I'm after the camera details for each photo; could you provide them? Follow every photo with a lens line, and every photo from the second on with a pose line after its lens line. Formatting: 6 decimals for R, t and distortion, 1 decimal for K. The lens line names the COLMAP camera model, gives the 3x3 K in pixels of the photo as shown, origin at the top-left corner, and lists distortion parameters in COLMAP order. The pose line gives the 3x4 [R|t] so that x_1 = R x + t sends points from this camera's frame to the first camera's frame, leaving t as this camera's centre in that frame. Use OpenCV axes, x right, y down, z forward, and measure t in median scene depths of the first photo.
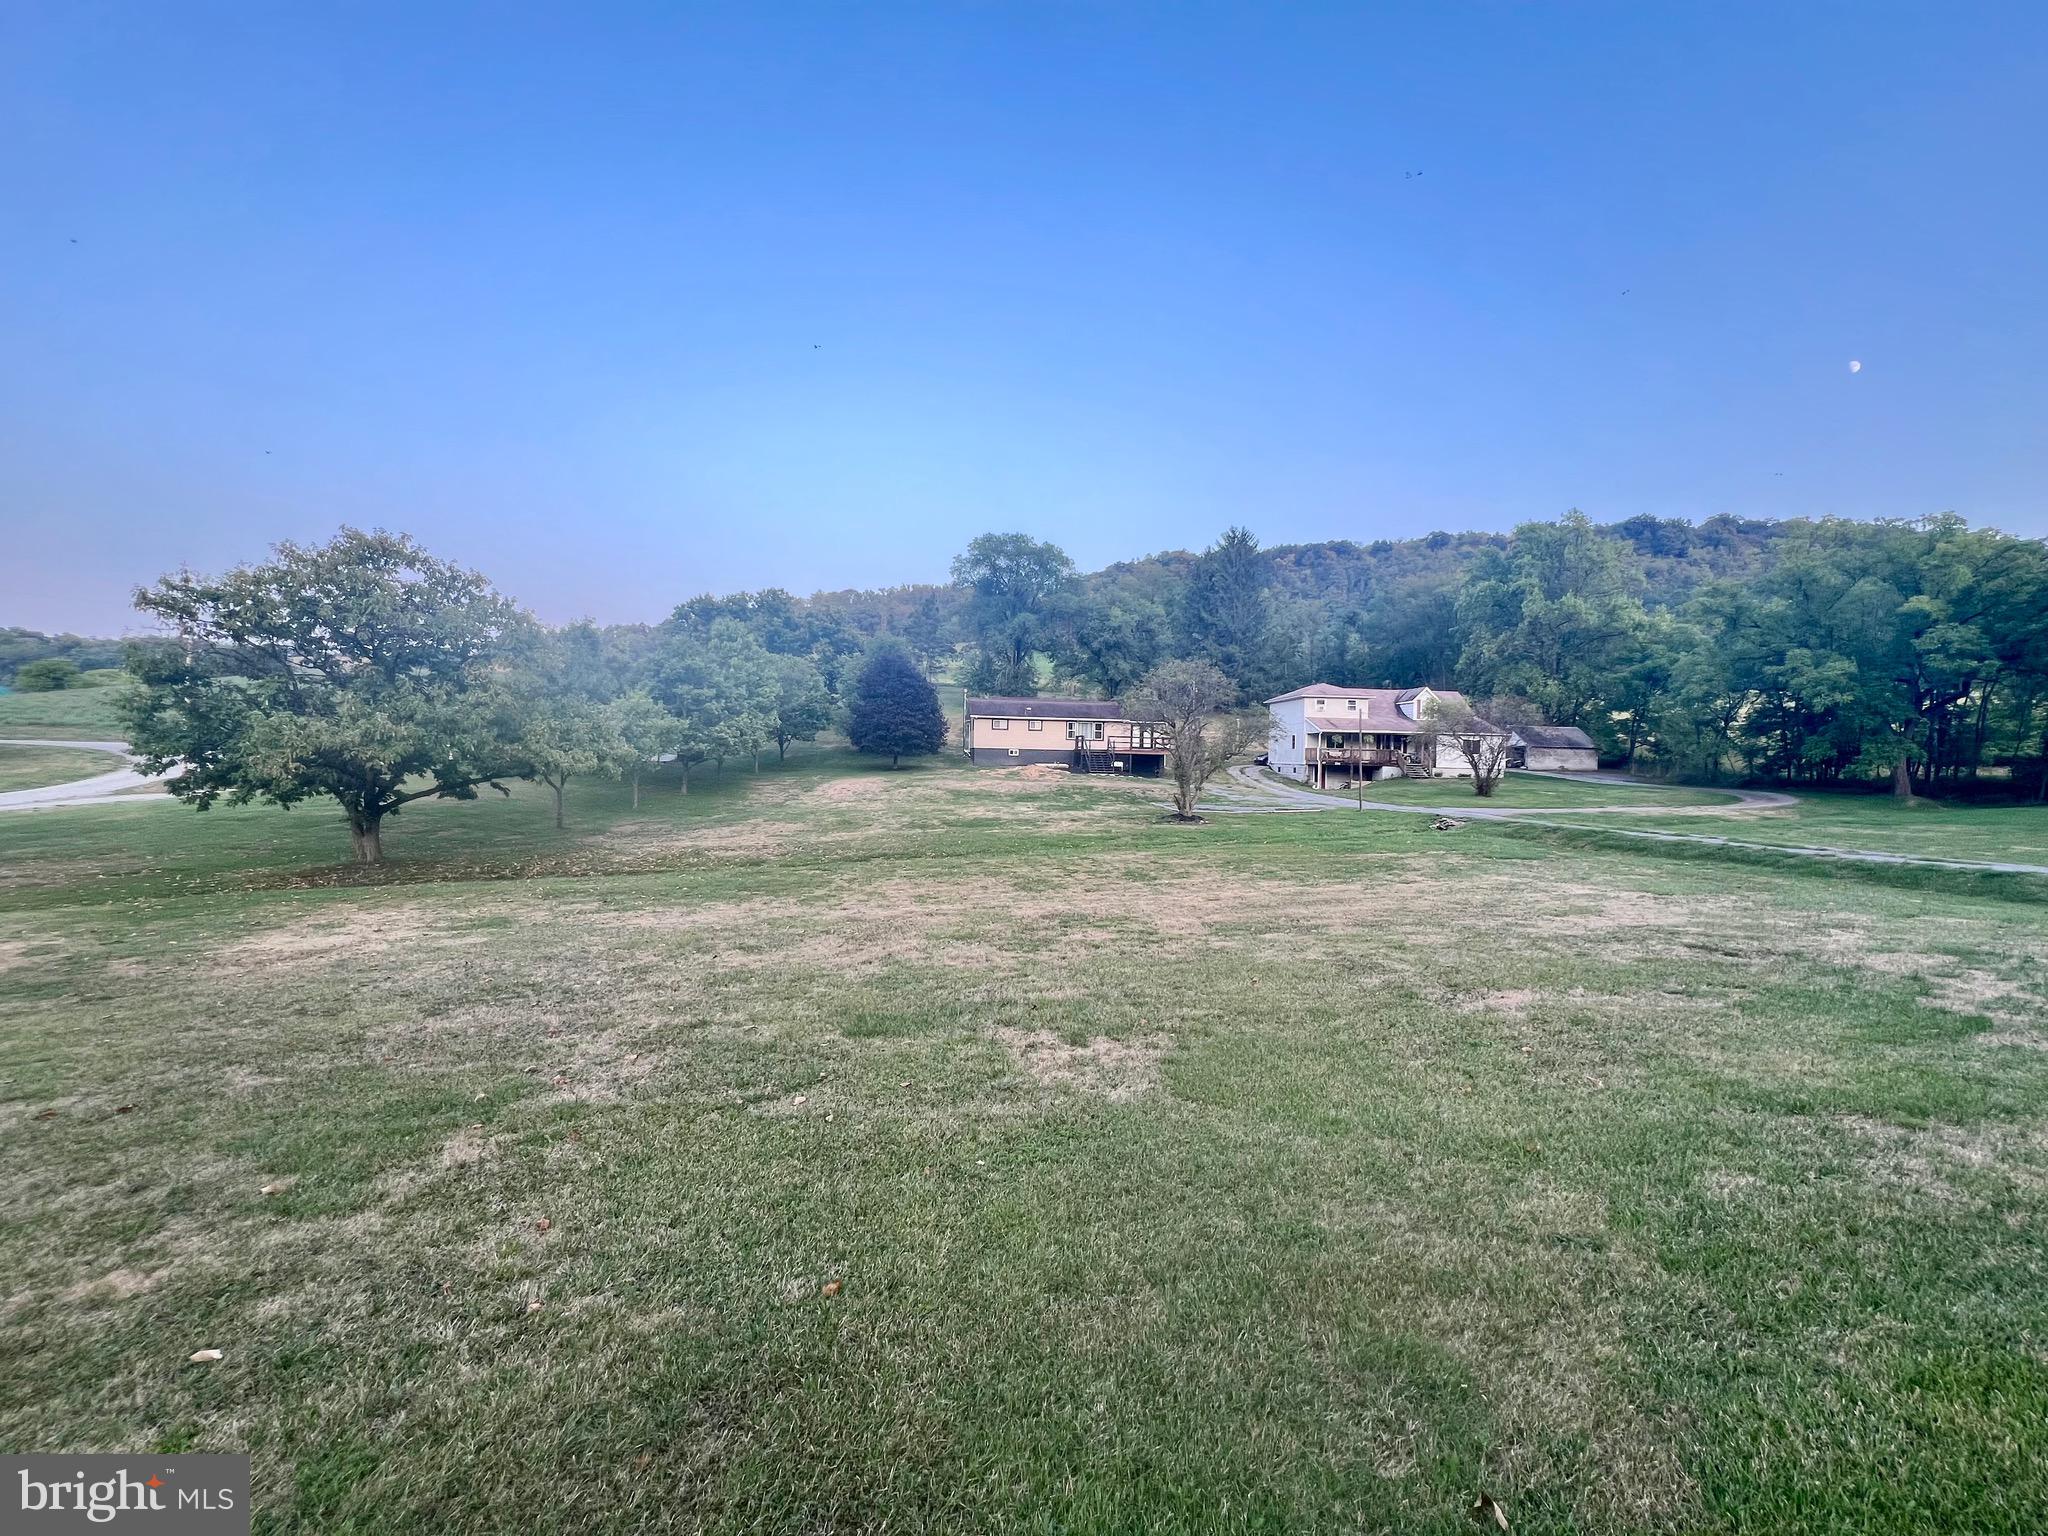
lens RADIAL K [[829.5, 0, 1011.8], [0, 829.5, 770.5], [0, 0, 1]] dist [0.009977, -0.000409]
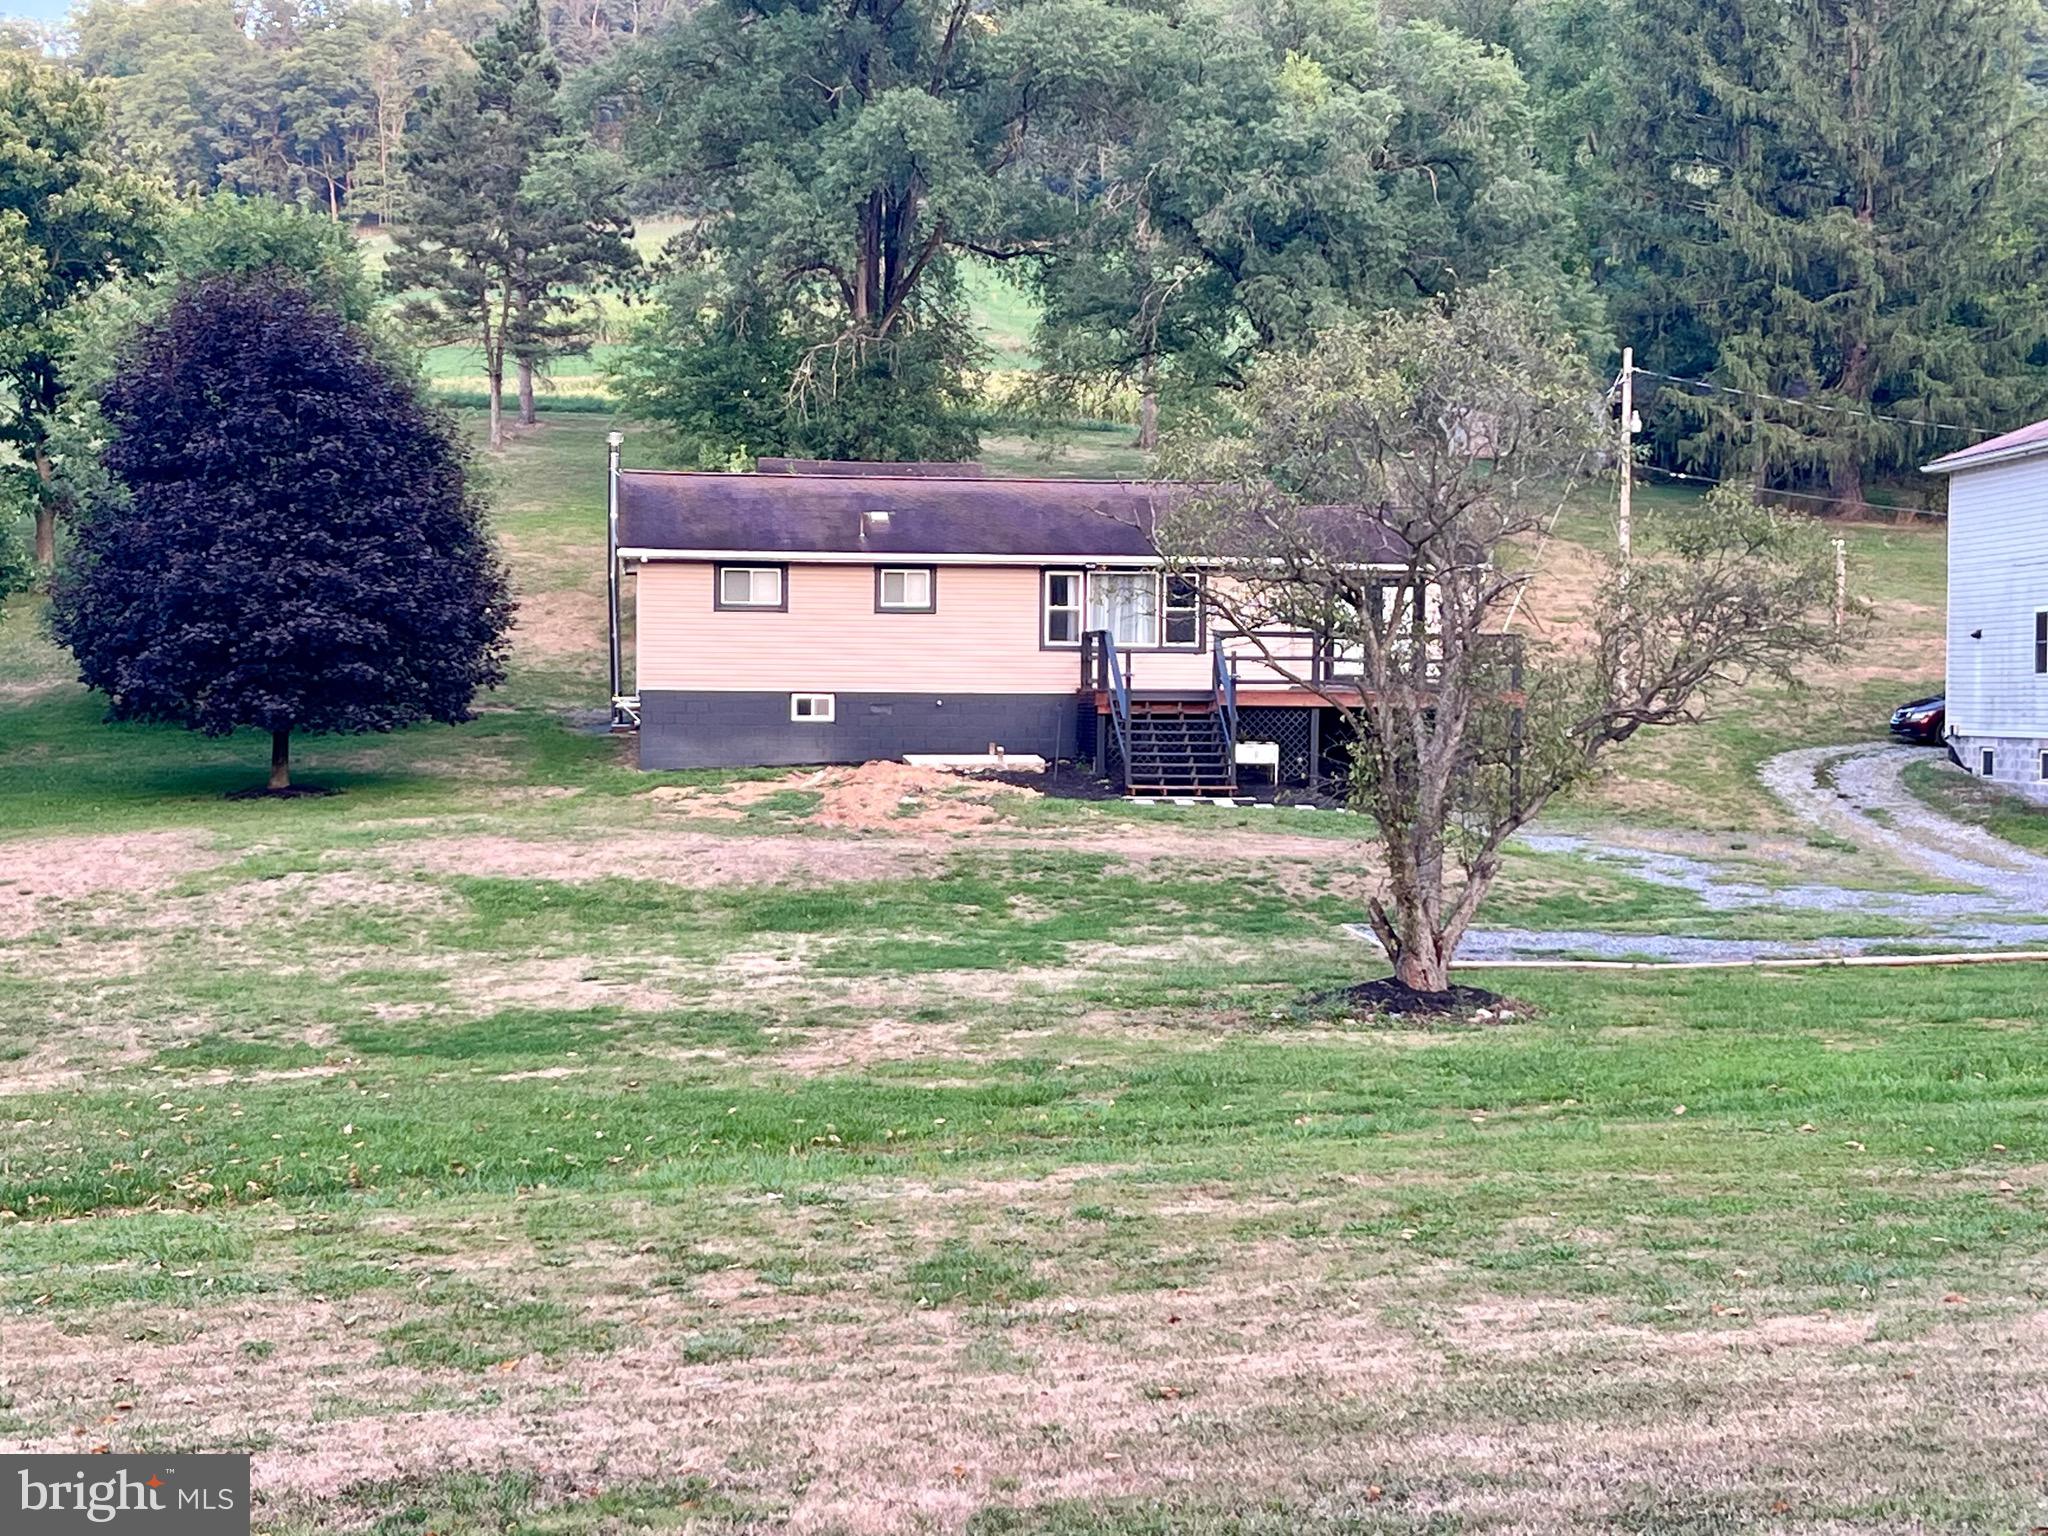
lens RADIAL K [[3620.6, 0, 1022.9], [0, 3620.6, 765.7], [0, 0, 1]] dist [0.105659, 0.000000]
pose [[0.999886, -0.014525, 0.004219, 0.091920], [0.014521, 0.999894, 0.001013, -0.009294], [-0.004233, -0.000952, 0.999991, -0.002553]]
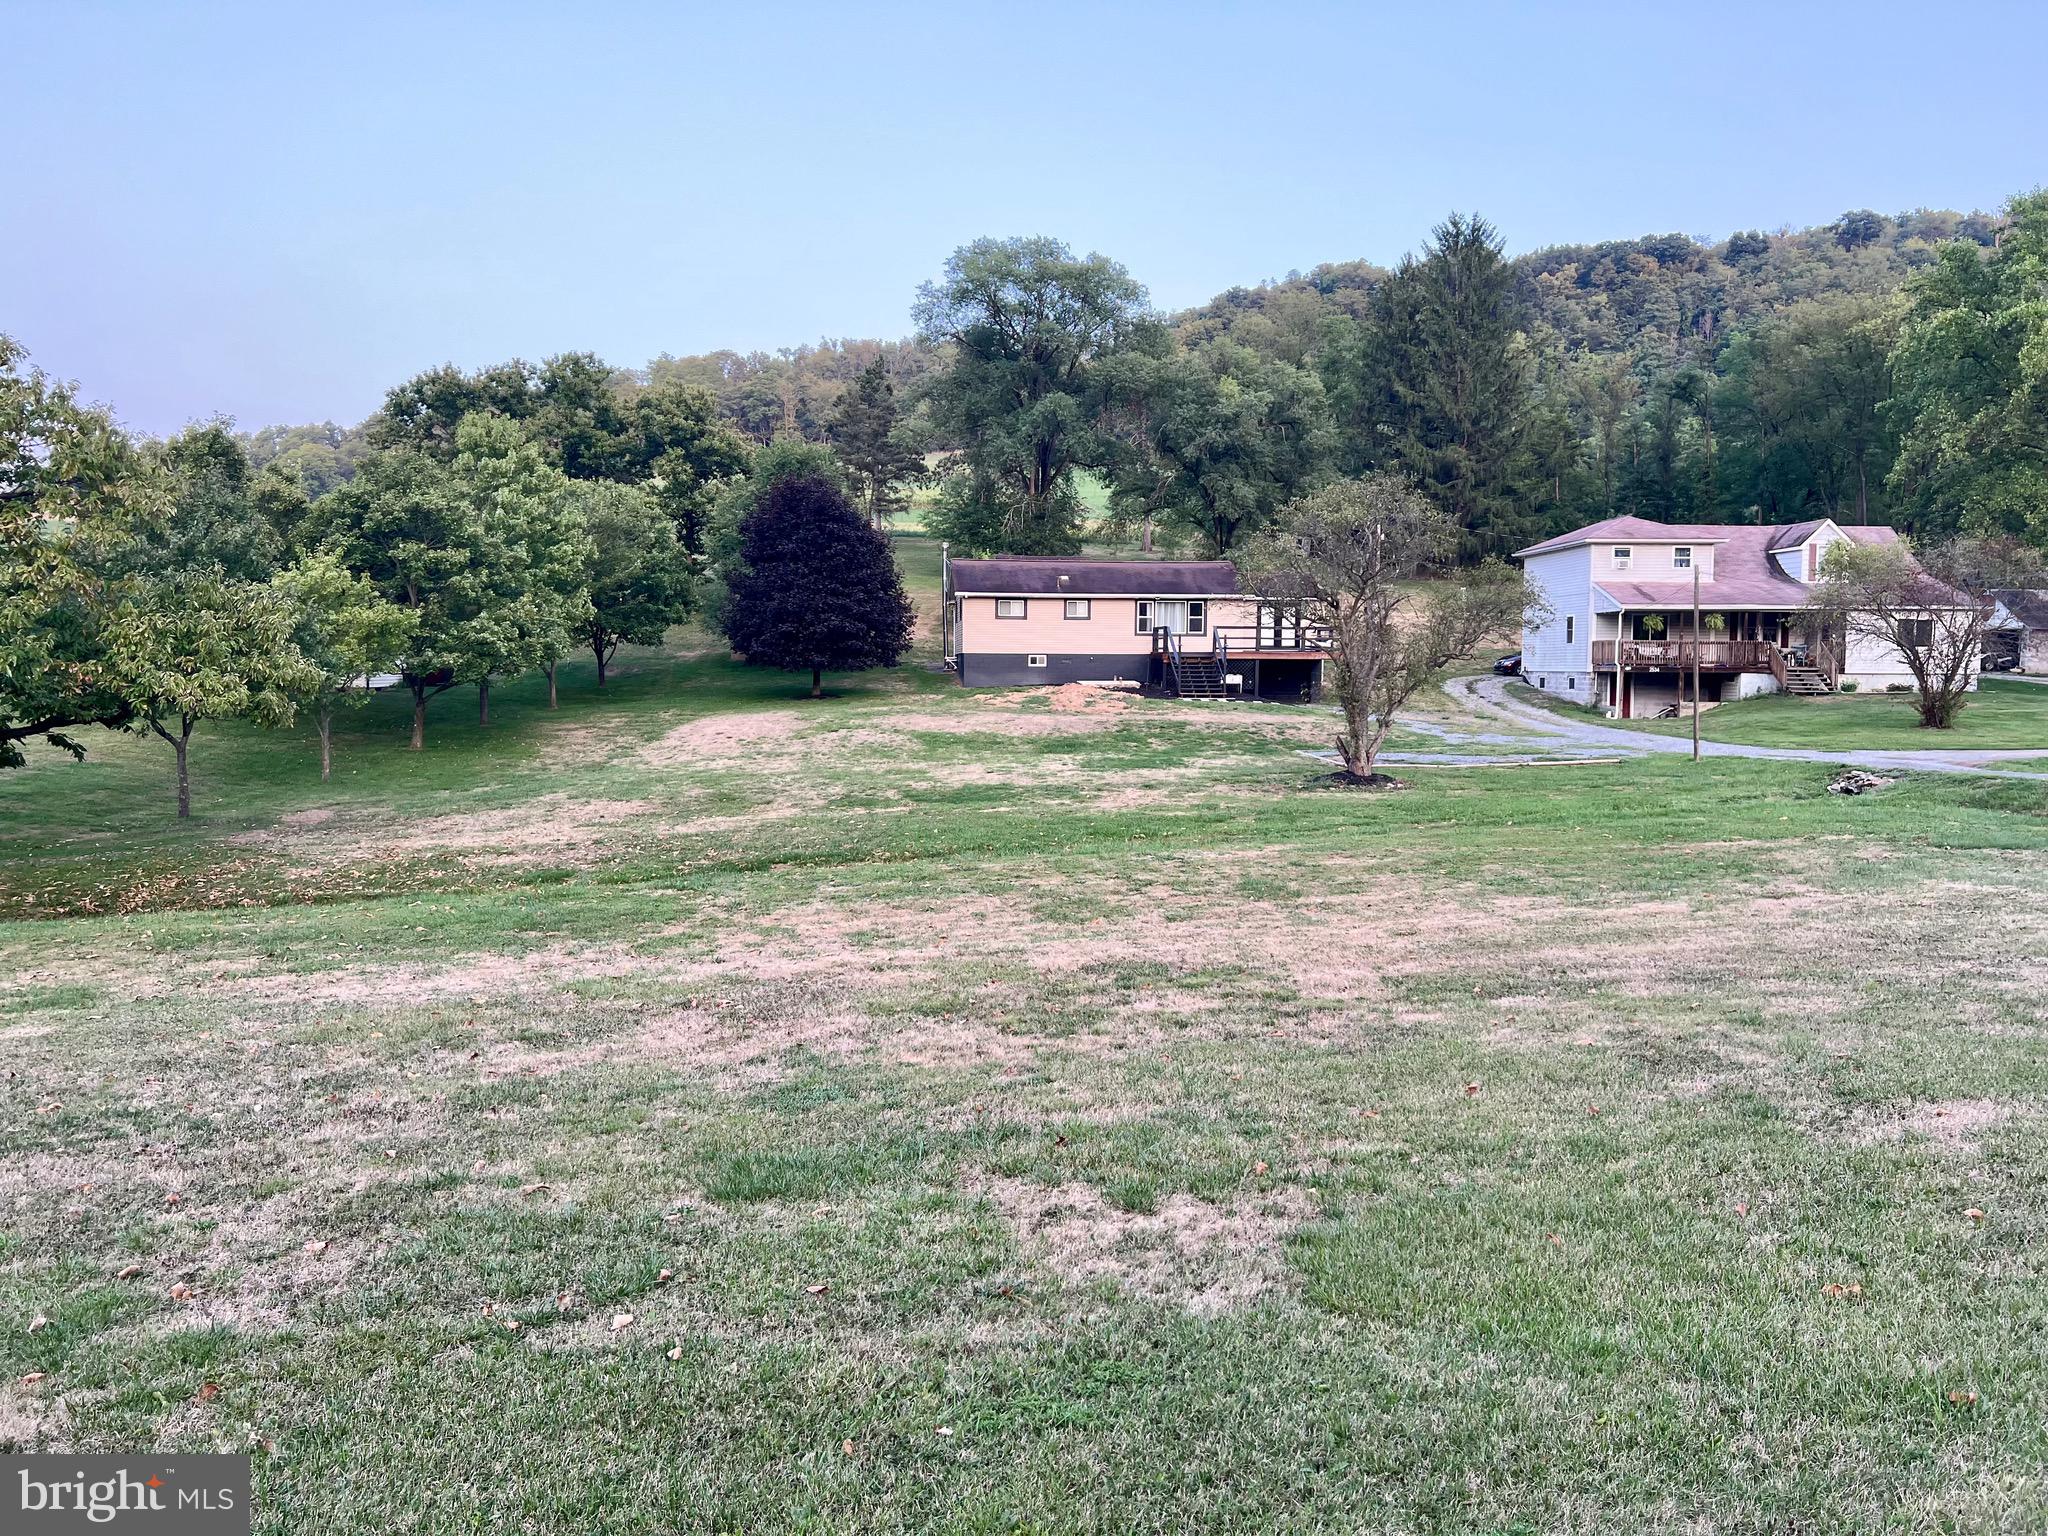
lens RADIAL K [[1555.3, 0, 1019.8], [0, 1555.3, 770.8], [0, 0, 1]] dist [0.076387, -0.071516]
pose [[0.999789, -0.016421, -0.012373, 0.003926], [0.017022, 0.998597, 0.050142, -0.001803], [0.011533, -0.050342, 0.998665, -0.001797]]
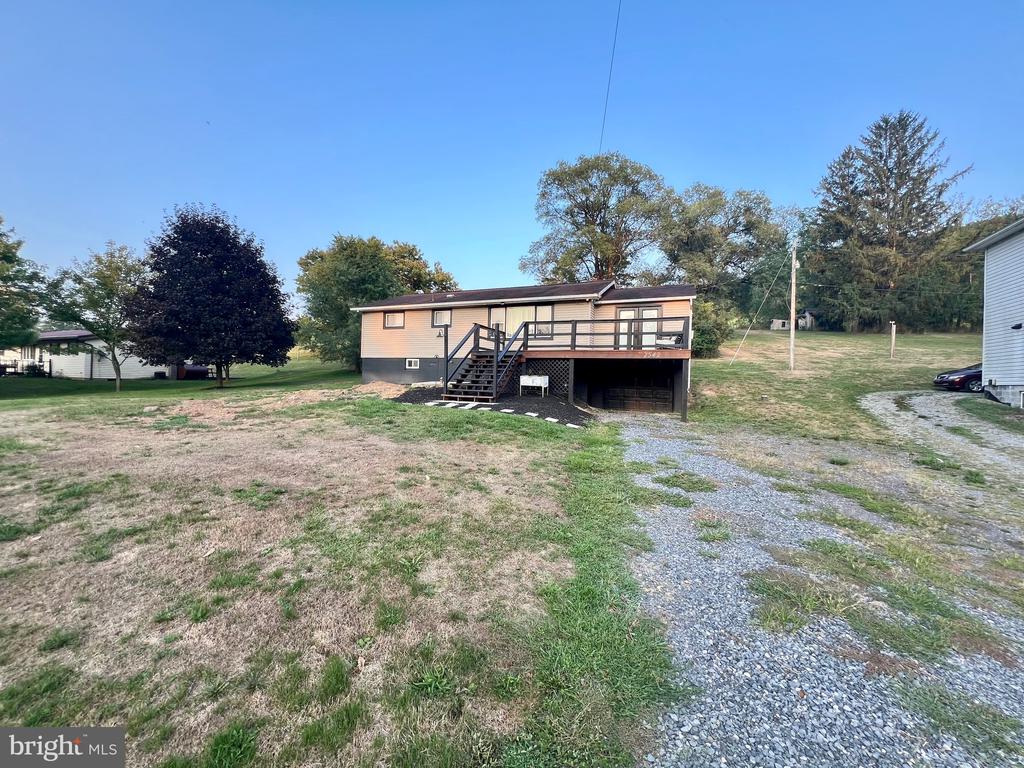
lens RADIAL K [[414.7, 0, 517.0], [0, 414.7, 382.3], [0, 0, 1]] dist [0.009977, -0.000409]
pose [[0.889267, 0.001349, -0.457386, 0.346466], [-0.016766, 0.999420, -0.029648, 0.000107], [0.457080, 0.034033, 0.888774, 1.243229]]
